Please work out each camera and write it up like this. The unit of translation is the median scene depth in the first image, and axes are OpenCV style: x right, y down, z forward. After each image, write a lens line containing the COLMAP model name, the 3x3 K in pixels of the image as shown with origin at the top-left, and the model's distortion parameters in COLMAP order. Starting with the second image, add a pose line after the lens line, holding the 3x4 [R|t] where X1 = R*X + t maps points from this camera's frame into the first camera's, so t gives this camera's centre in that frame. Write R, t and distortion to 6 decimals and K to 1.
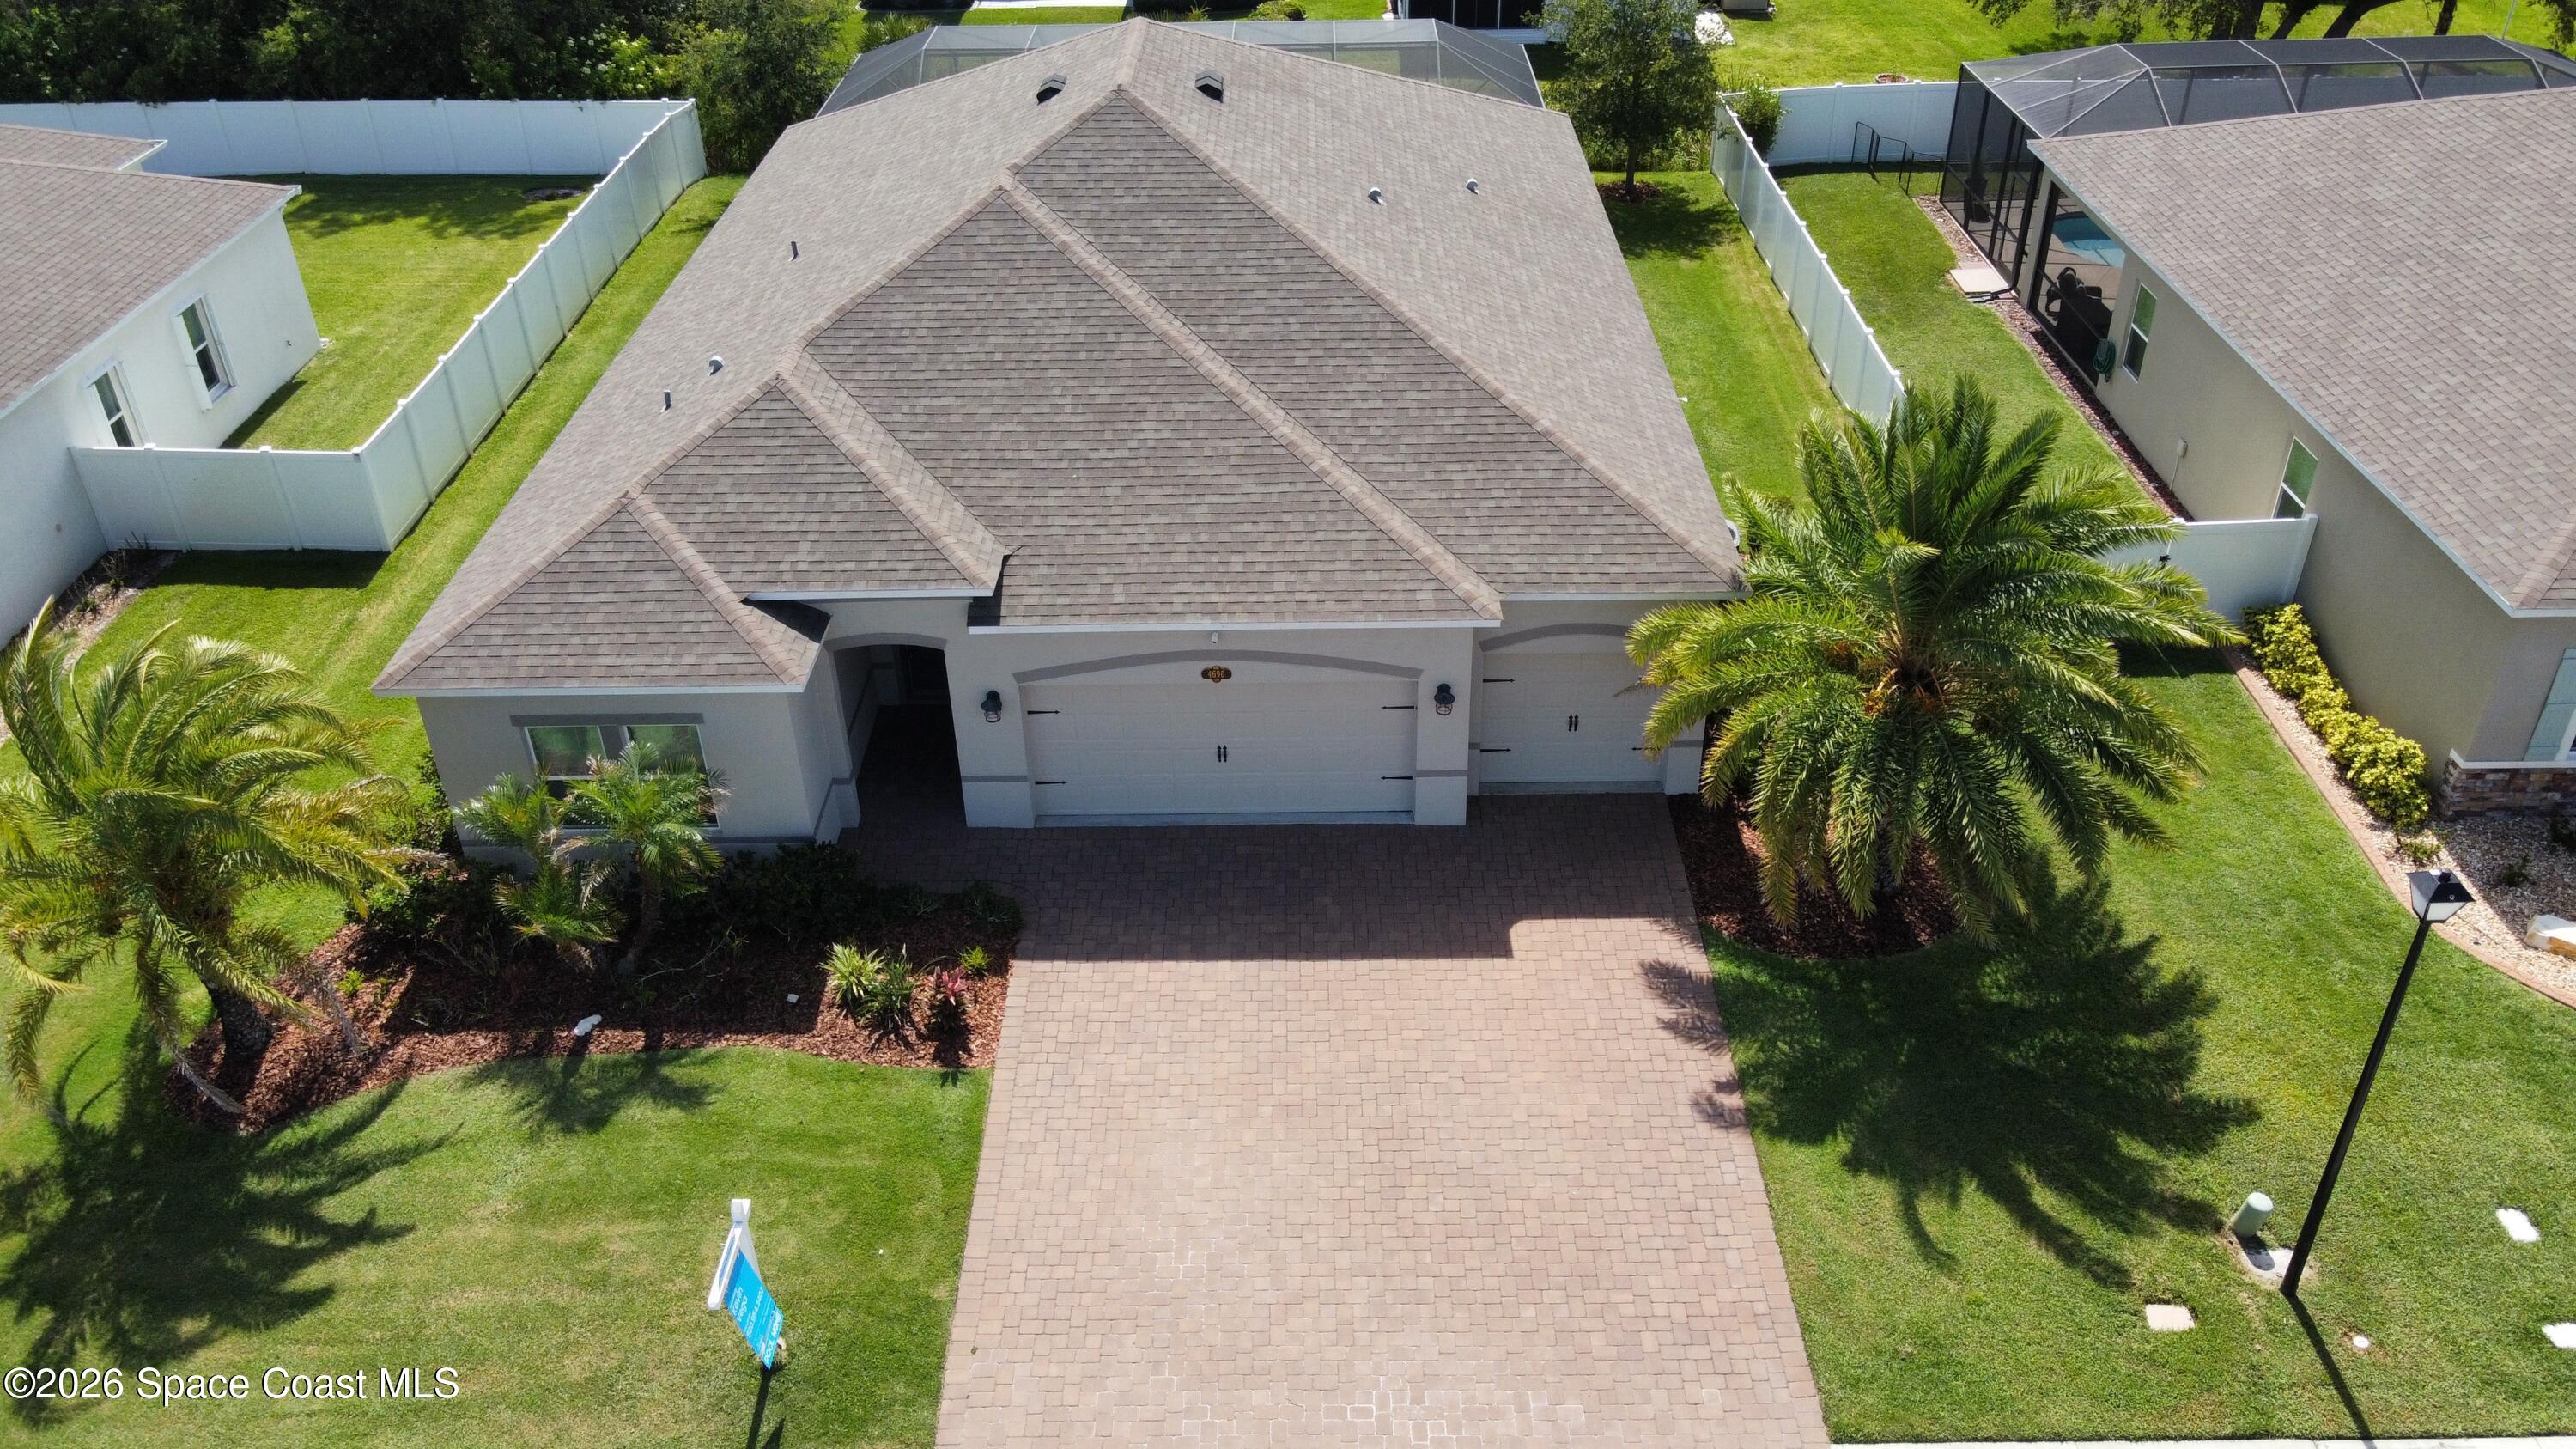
lens RADIAL K [[1992.6, 0, 1302.0], [0, 1992.6, 706.9], [0, 0, 1]] dist [-0.008029, 0.047778]
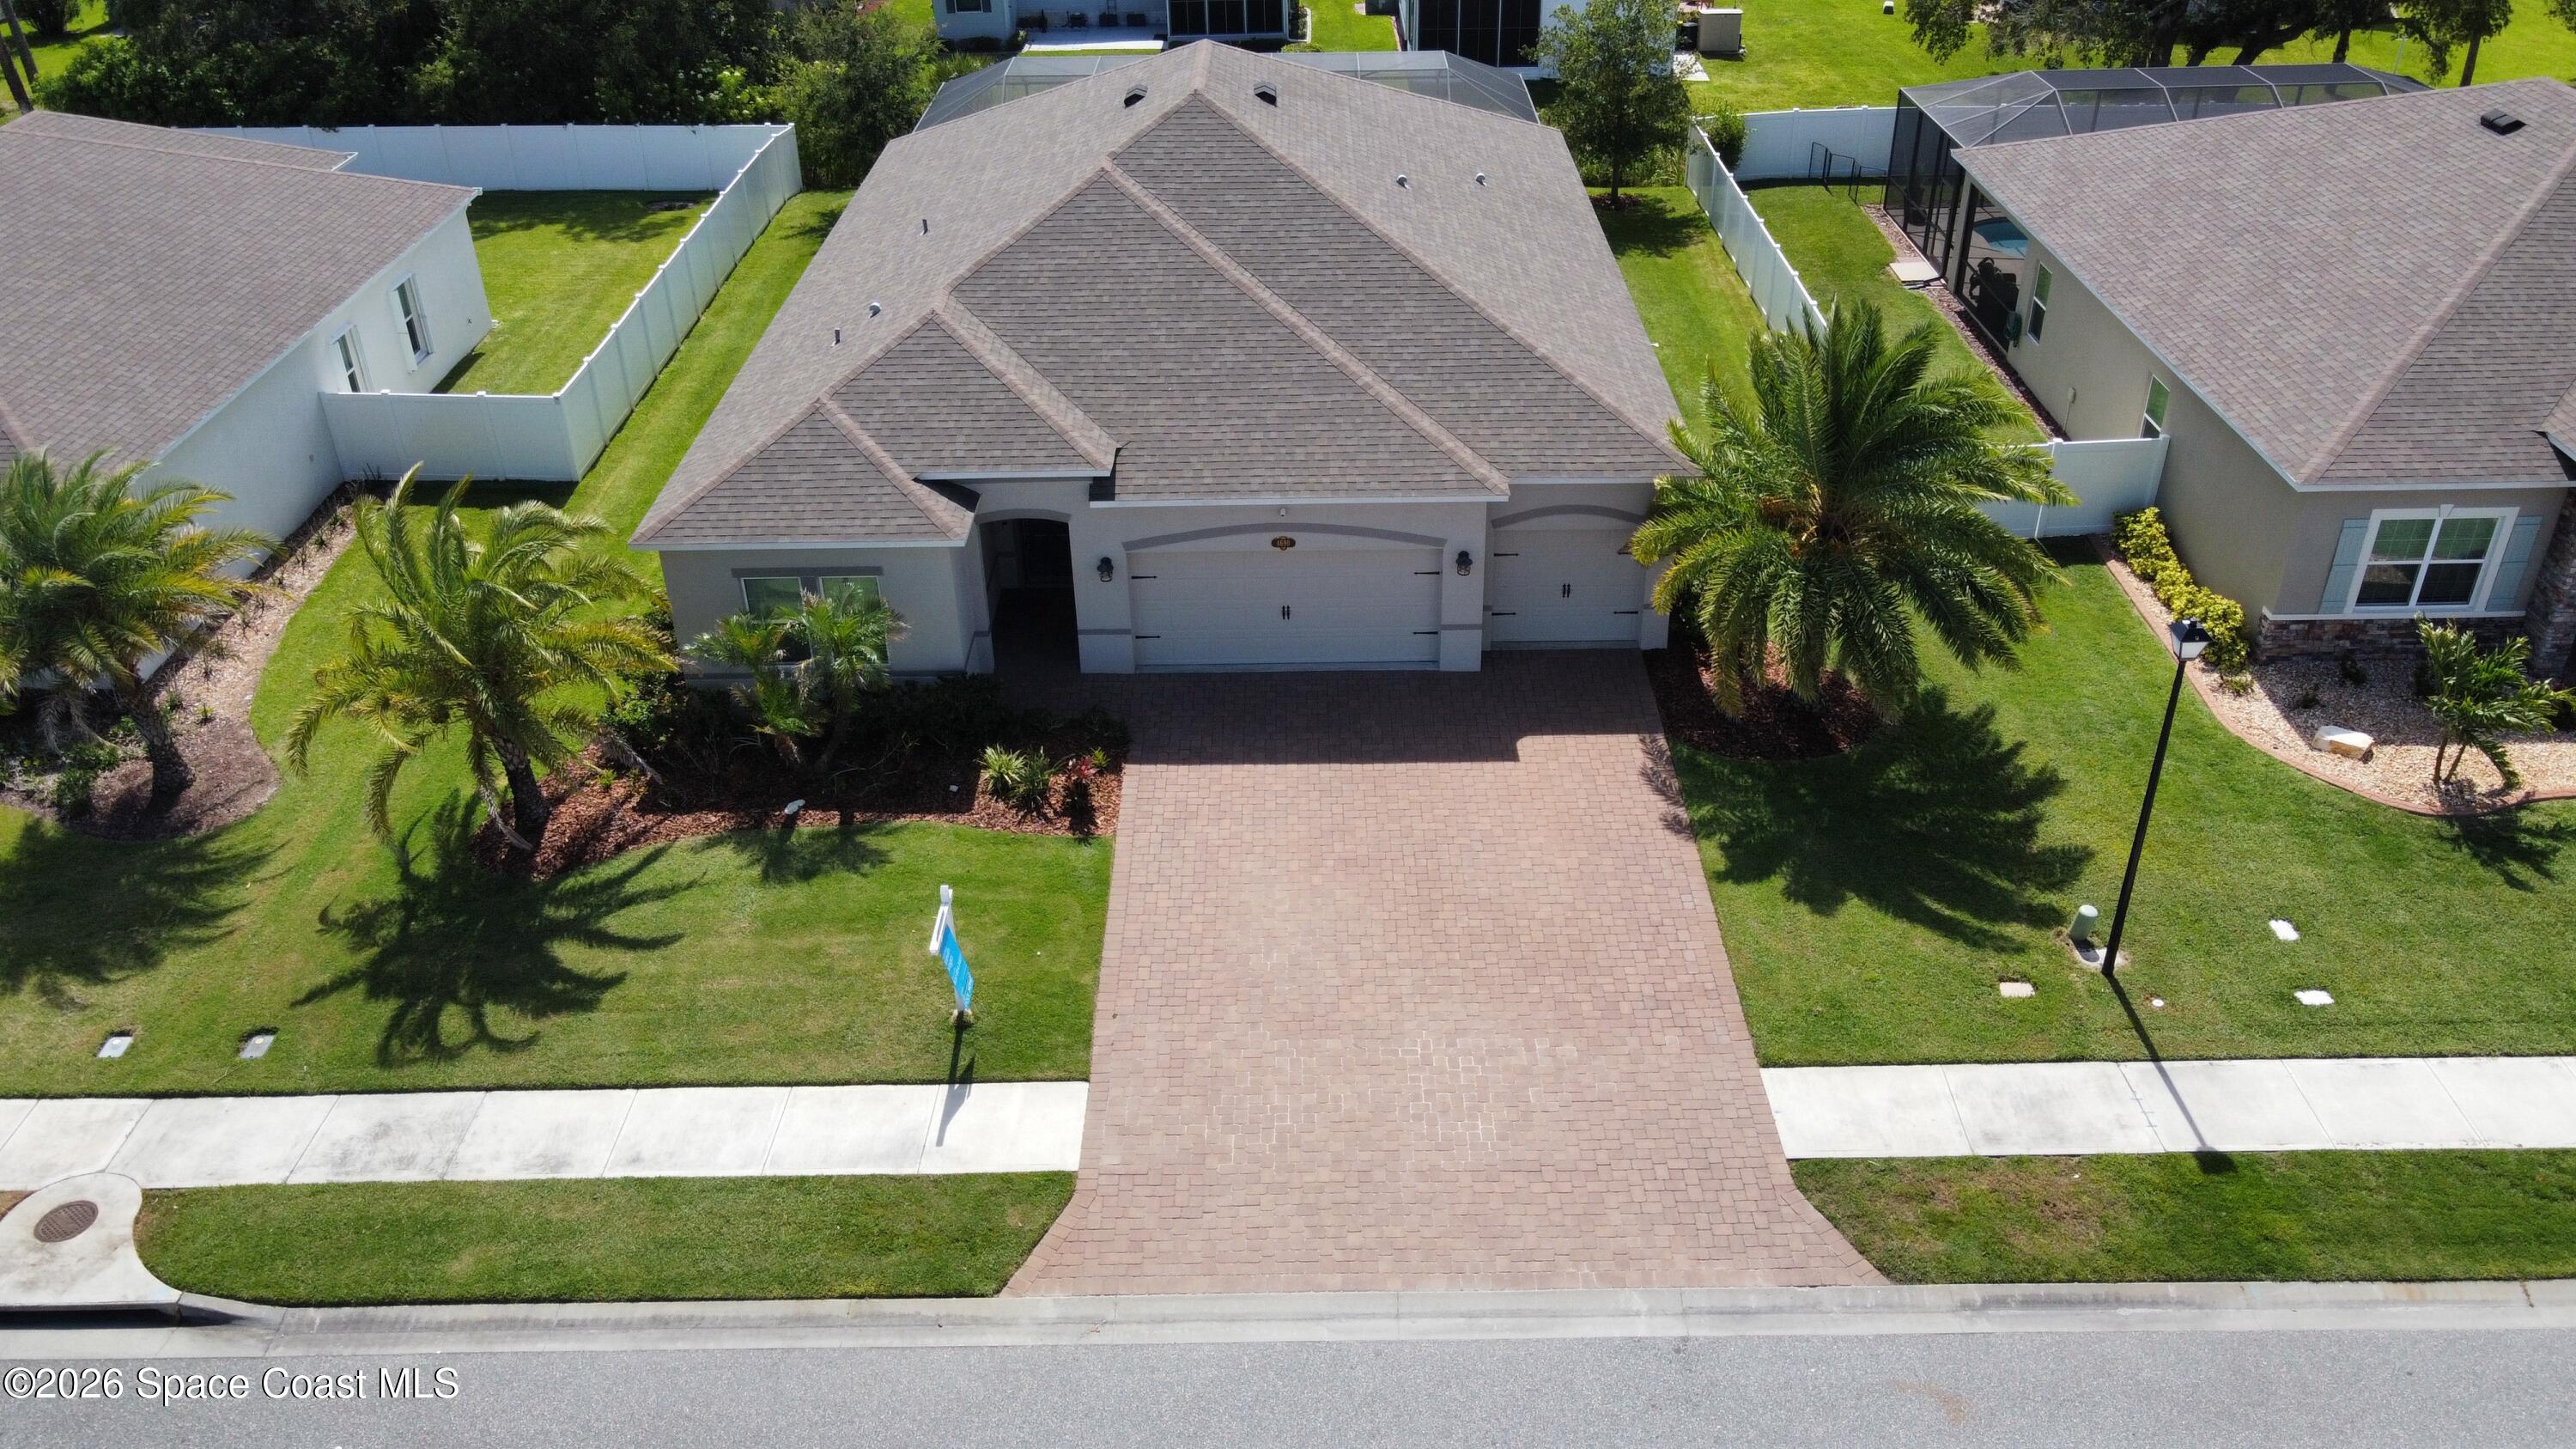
lens RADIAL K [[1998.4, 0, 1303.3], [0, 1998.4, 707.2], [0, 0, 1]] dist [-0.020632, 0.082301]
pose [[0.999995, -0.000746, 0.003098, -0.034832], [0.000838, 0.999548, -0.030038, 0.127067], [-0.003075, 0.030040, 0.999544, -0.264781]]
